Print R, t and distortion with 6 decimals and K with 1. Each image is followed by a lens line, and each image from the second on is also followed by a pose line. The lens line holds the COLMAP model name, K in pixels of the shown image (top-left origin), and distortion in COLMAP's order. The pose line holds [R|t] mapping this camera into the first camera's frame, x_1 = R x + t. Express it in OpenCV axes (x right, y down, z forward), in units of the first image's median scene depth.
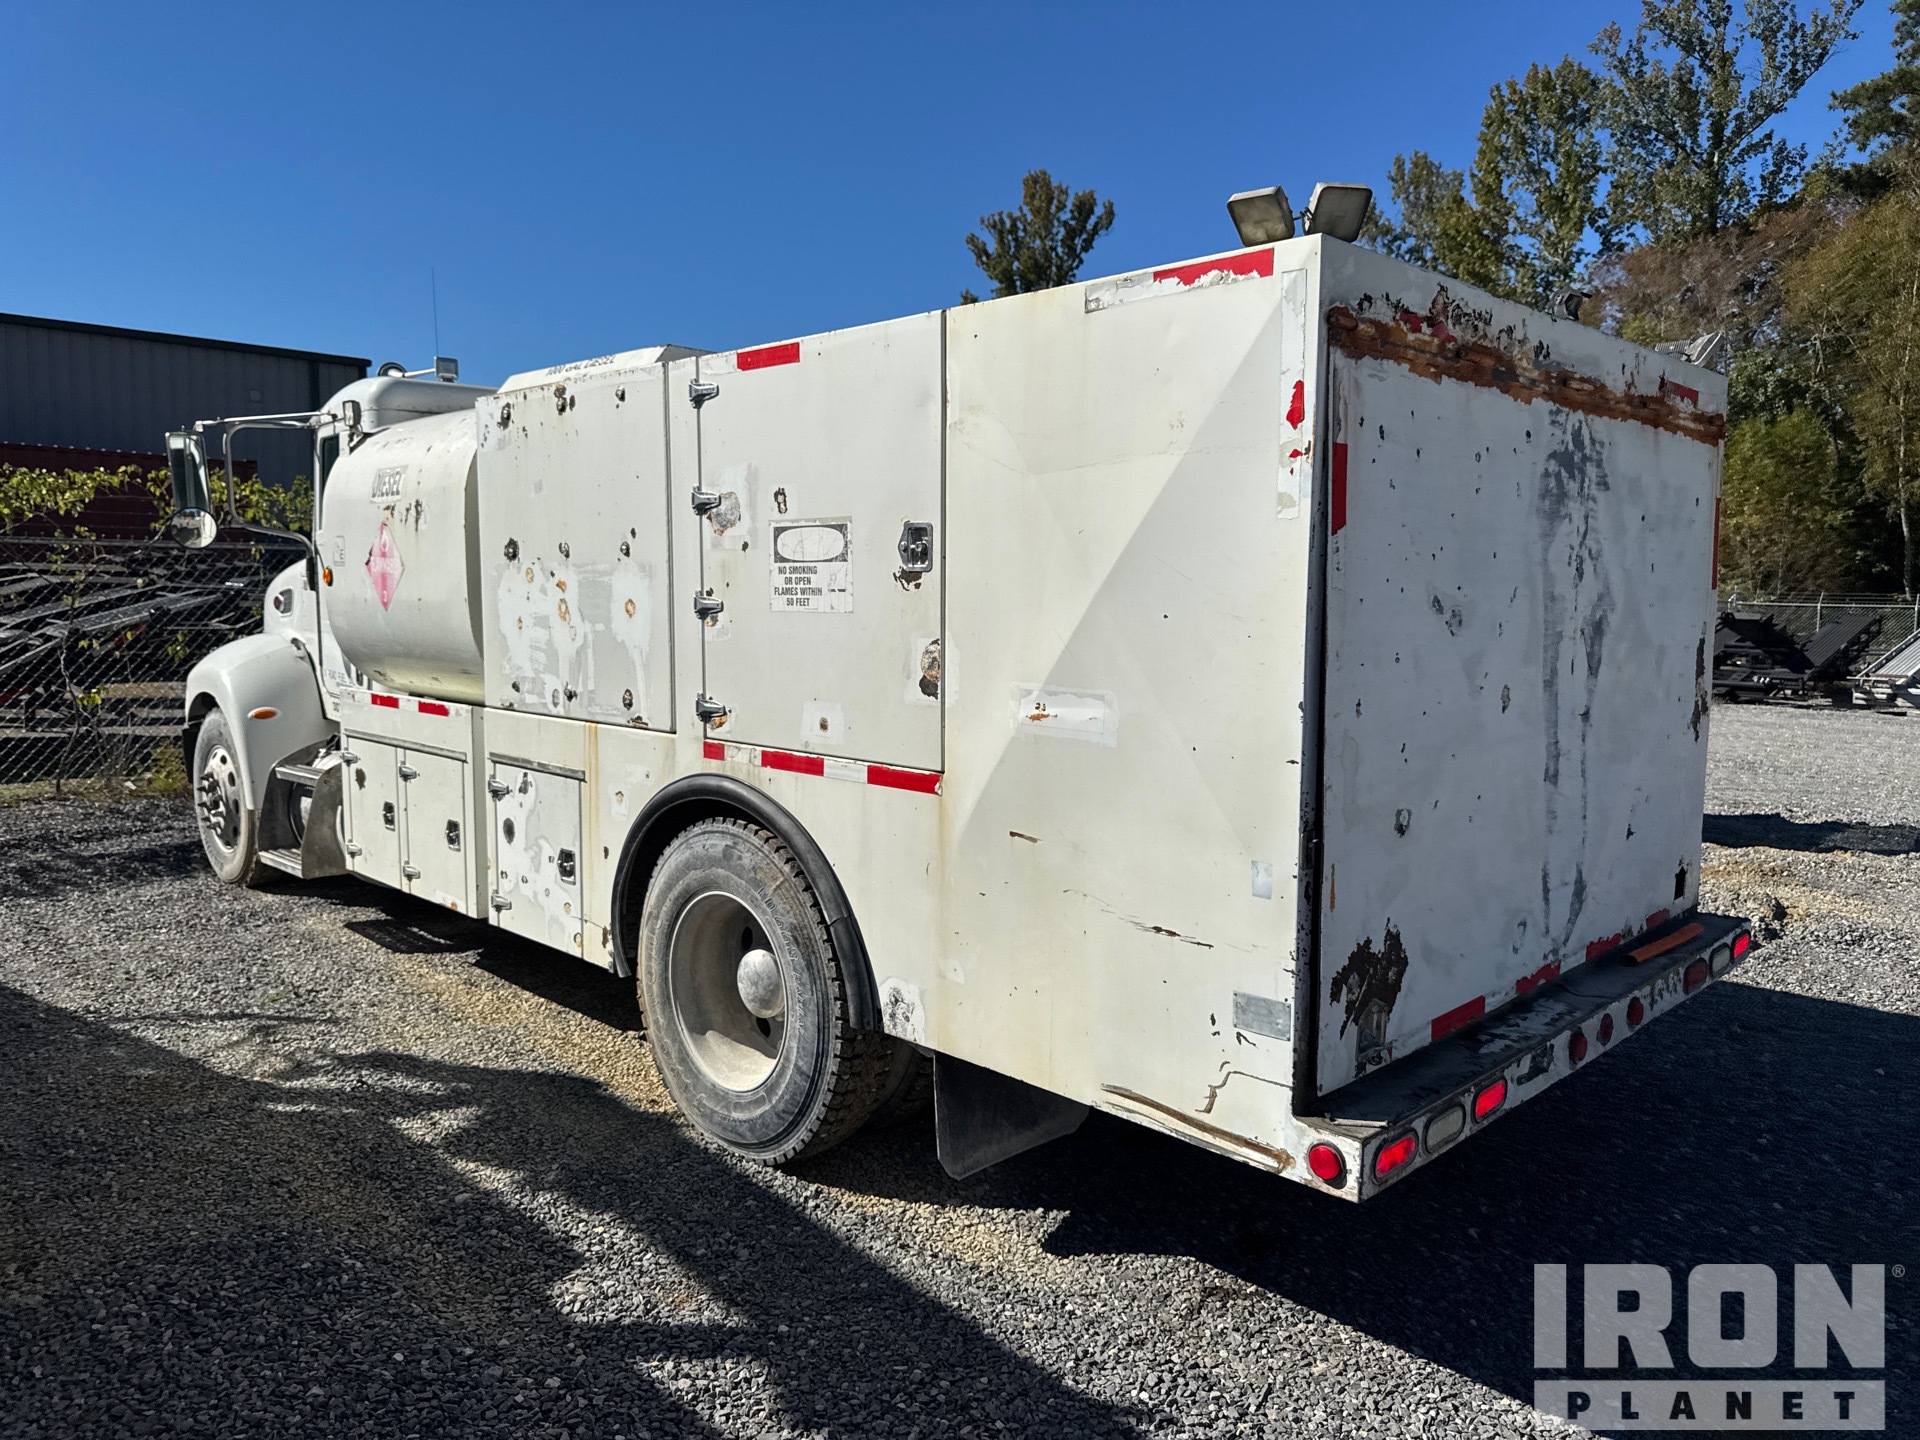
lens RADIAL K [[1336.8, 0, 956.2], [0, 1336.8, 706.9], [0, 0, 1]] dist [0.183100, -0.360525]
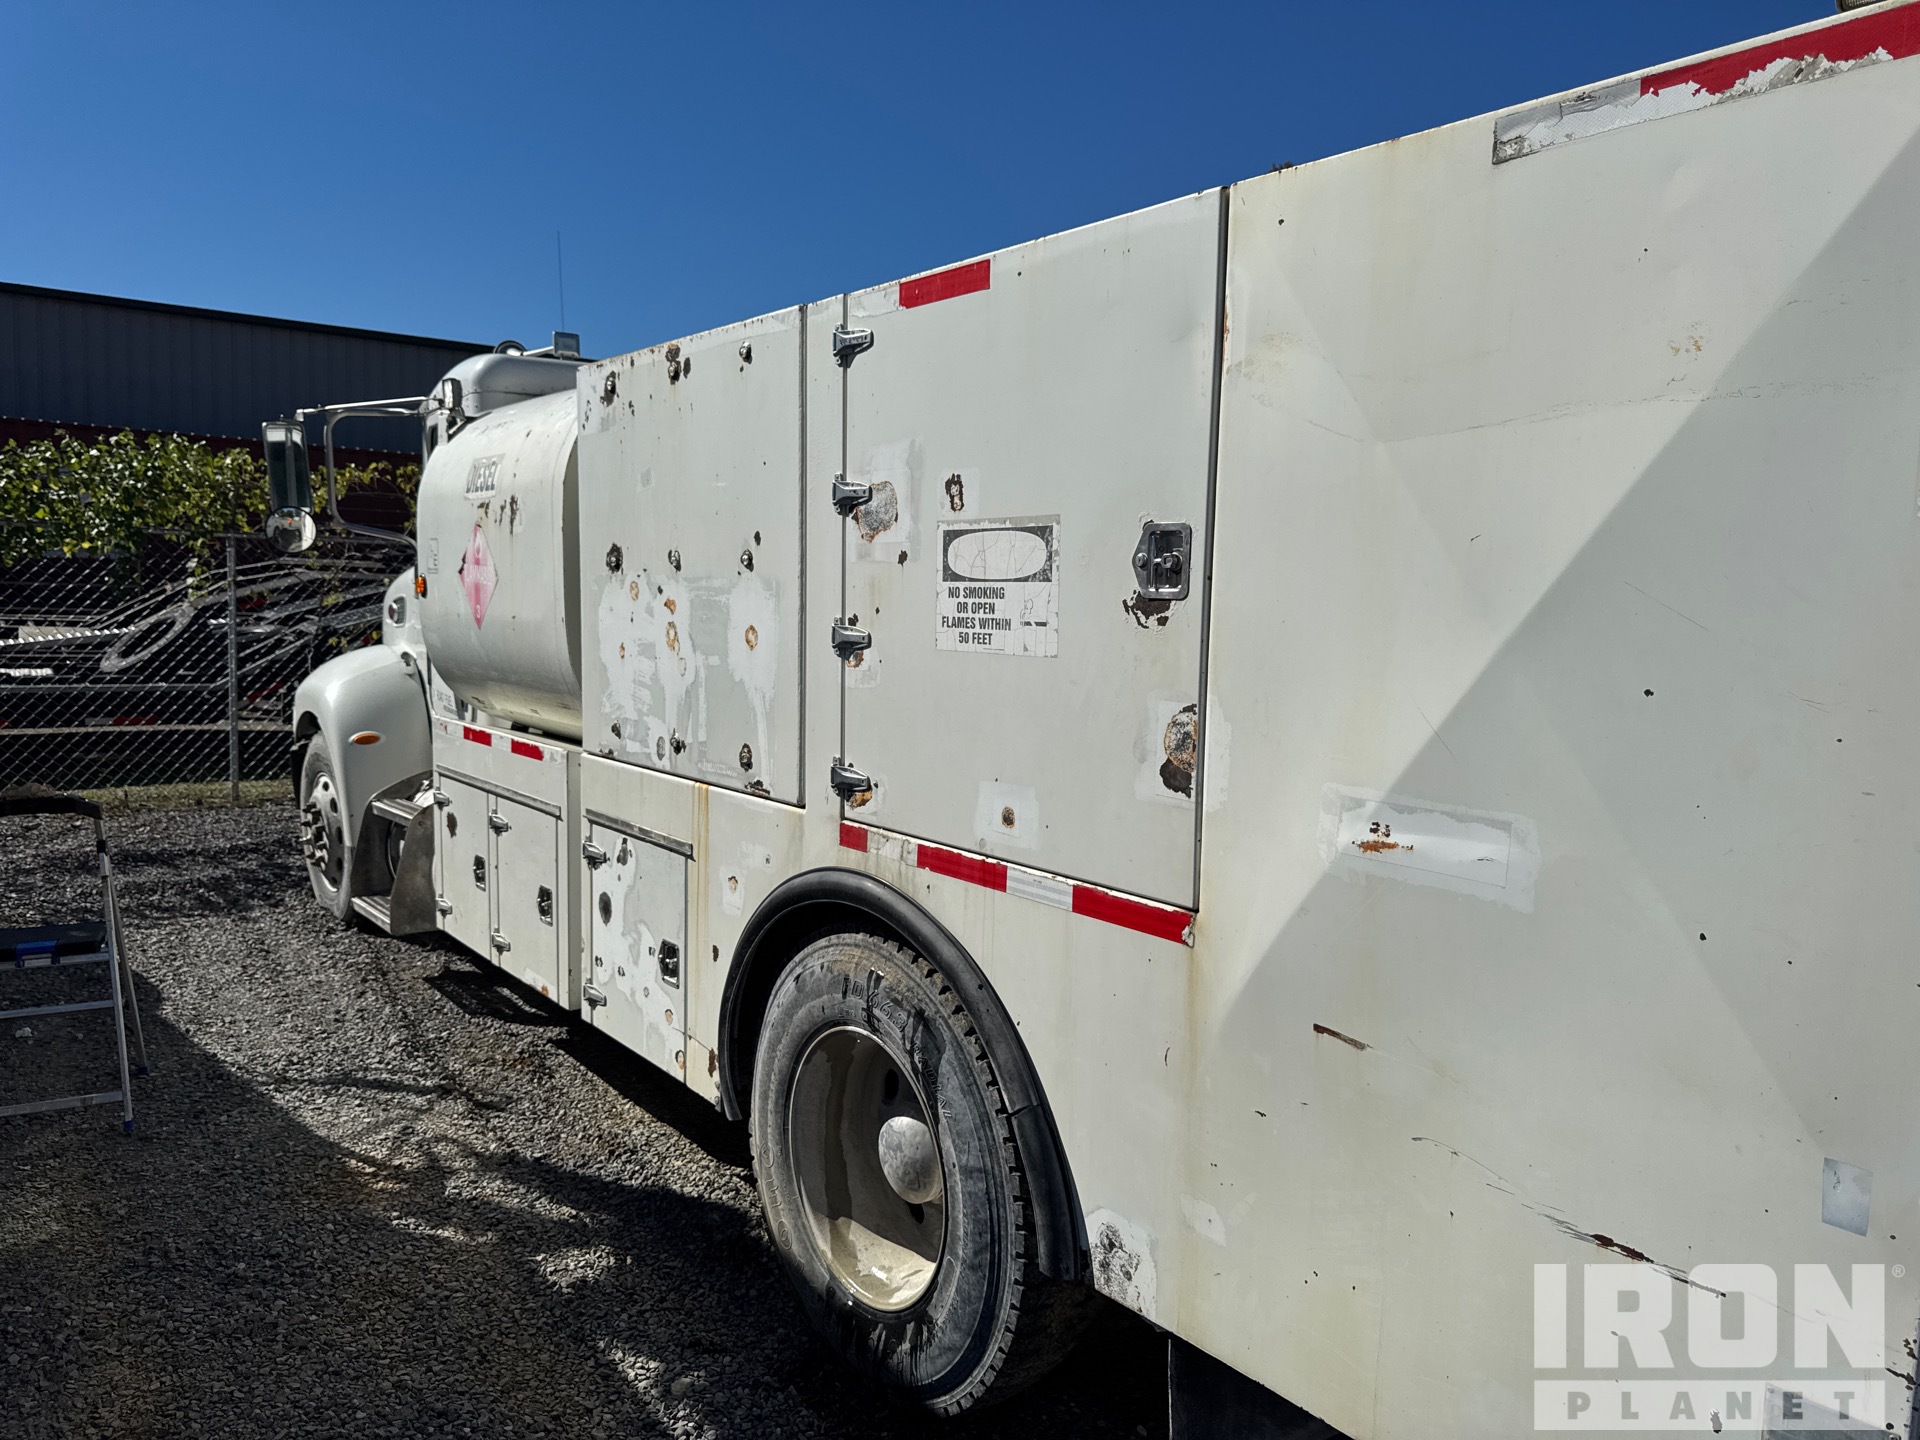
lens RADIAL K [[1341.5, 0, 954.6], [0, 1341.5, 718.3], [0, 0, 1]] dist [0.176418, -0.368373]
pose [[0.993094, 0.024915, -0.114642, -0.048977], [-0.024684, 0.999689, 0.003438, -0.039960], [0.114692, -0.000584, 0.993401, 0.315426]]
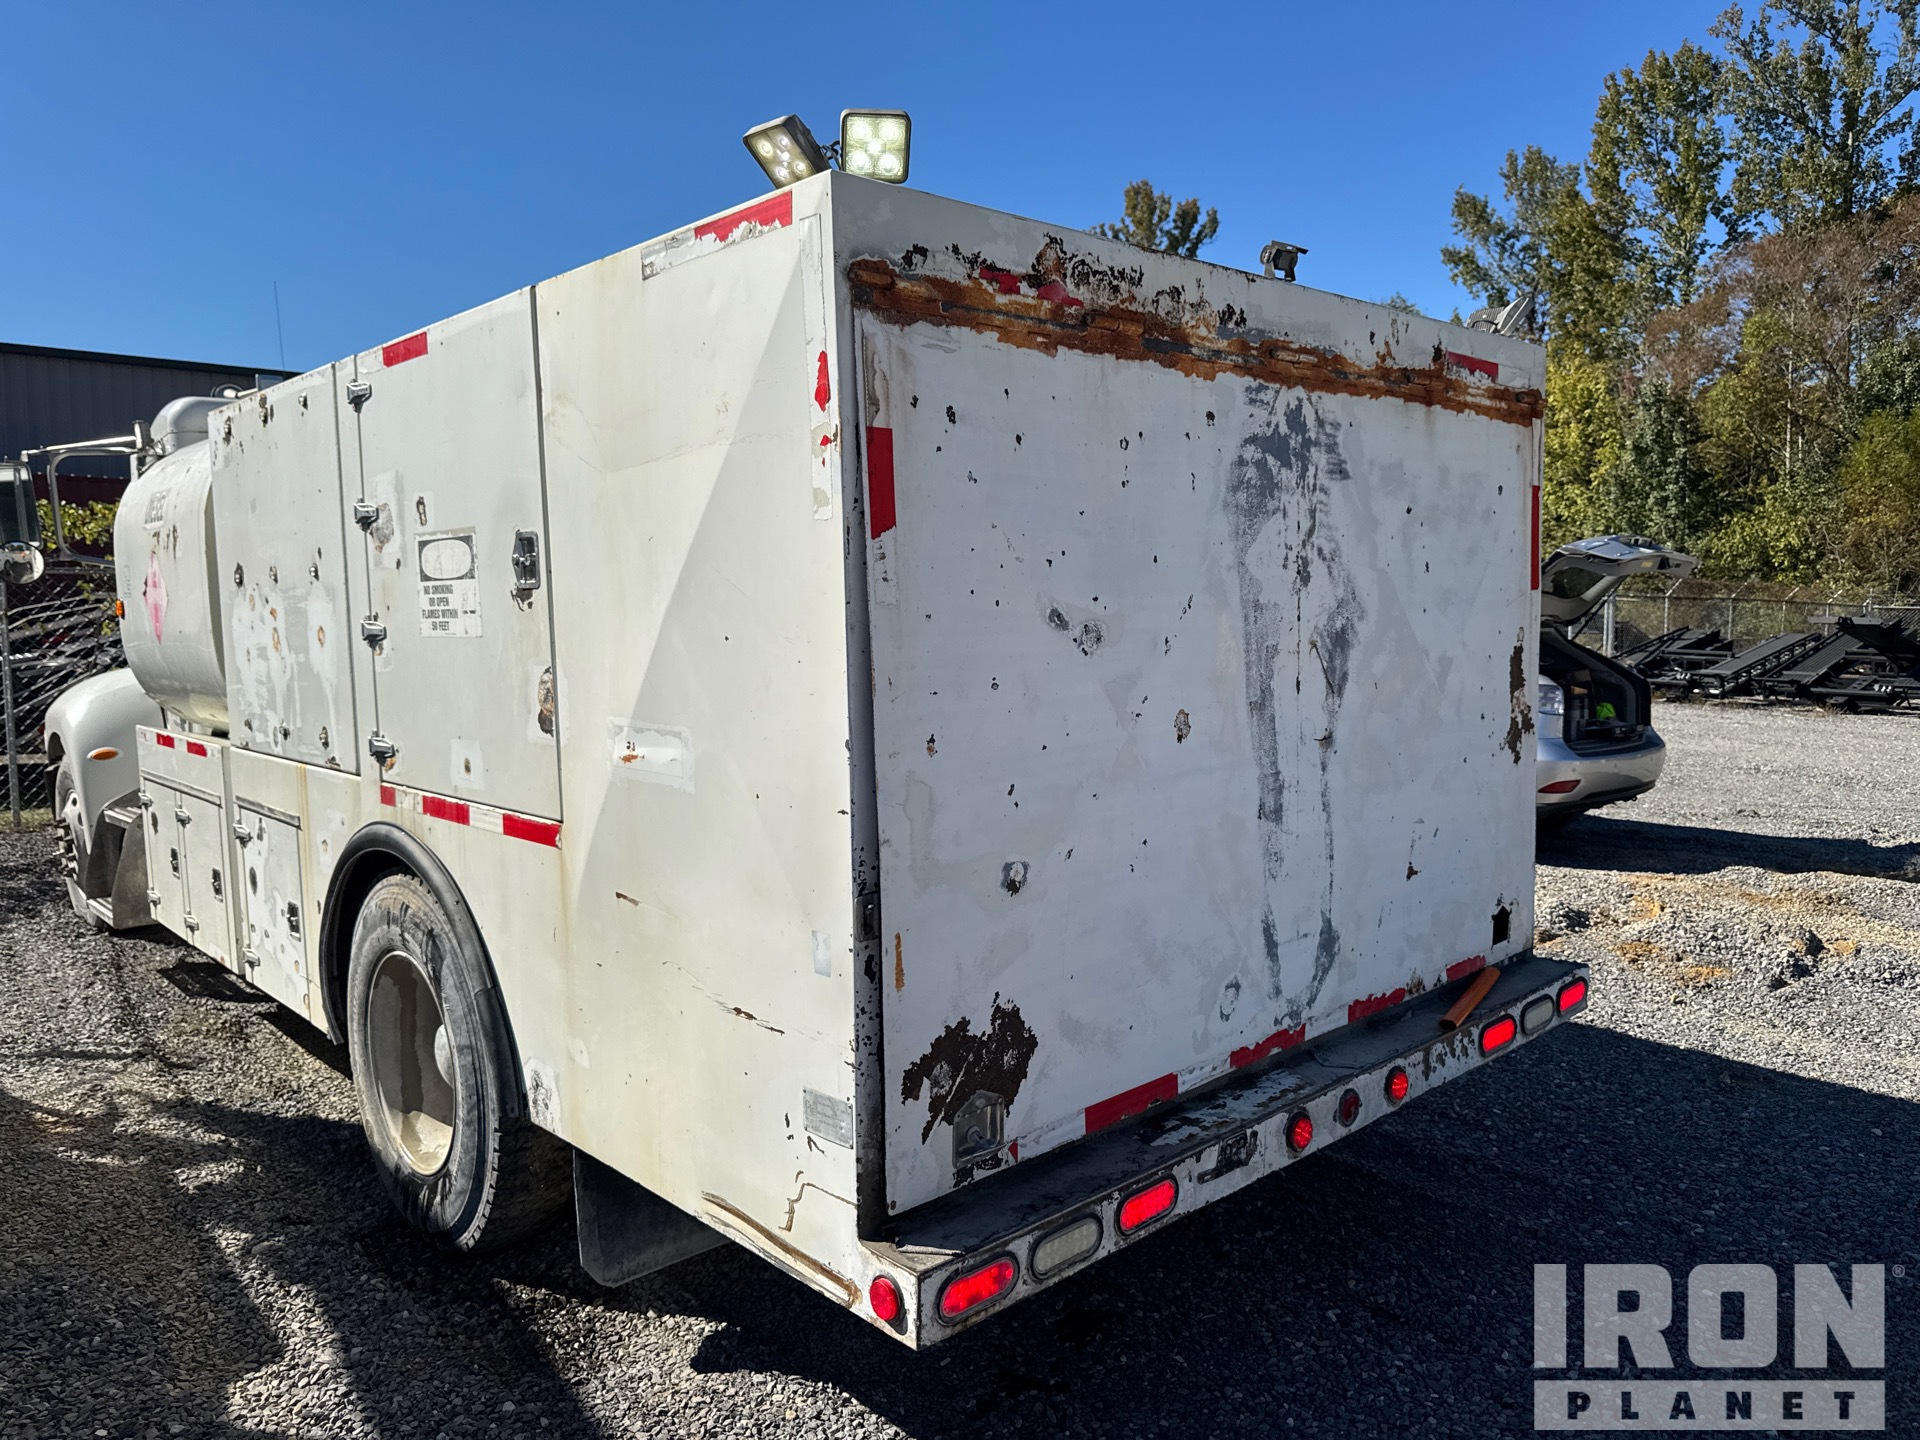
lens RADIAL K [[1341.5, 0, 954.6], [0, 1341.5, 718.3], [0, 0, 1]] dist [0.176418, -0.368373]
pose [[0.998997, -0.019252, -0.040424, 0.256593], [0.019148, 0.999812, -0.002956, -0.009552], [0.040474, 0.002179, 0.999178, 0.128955]]
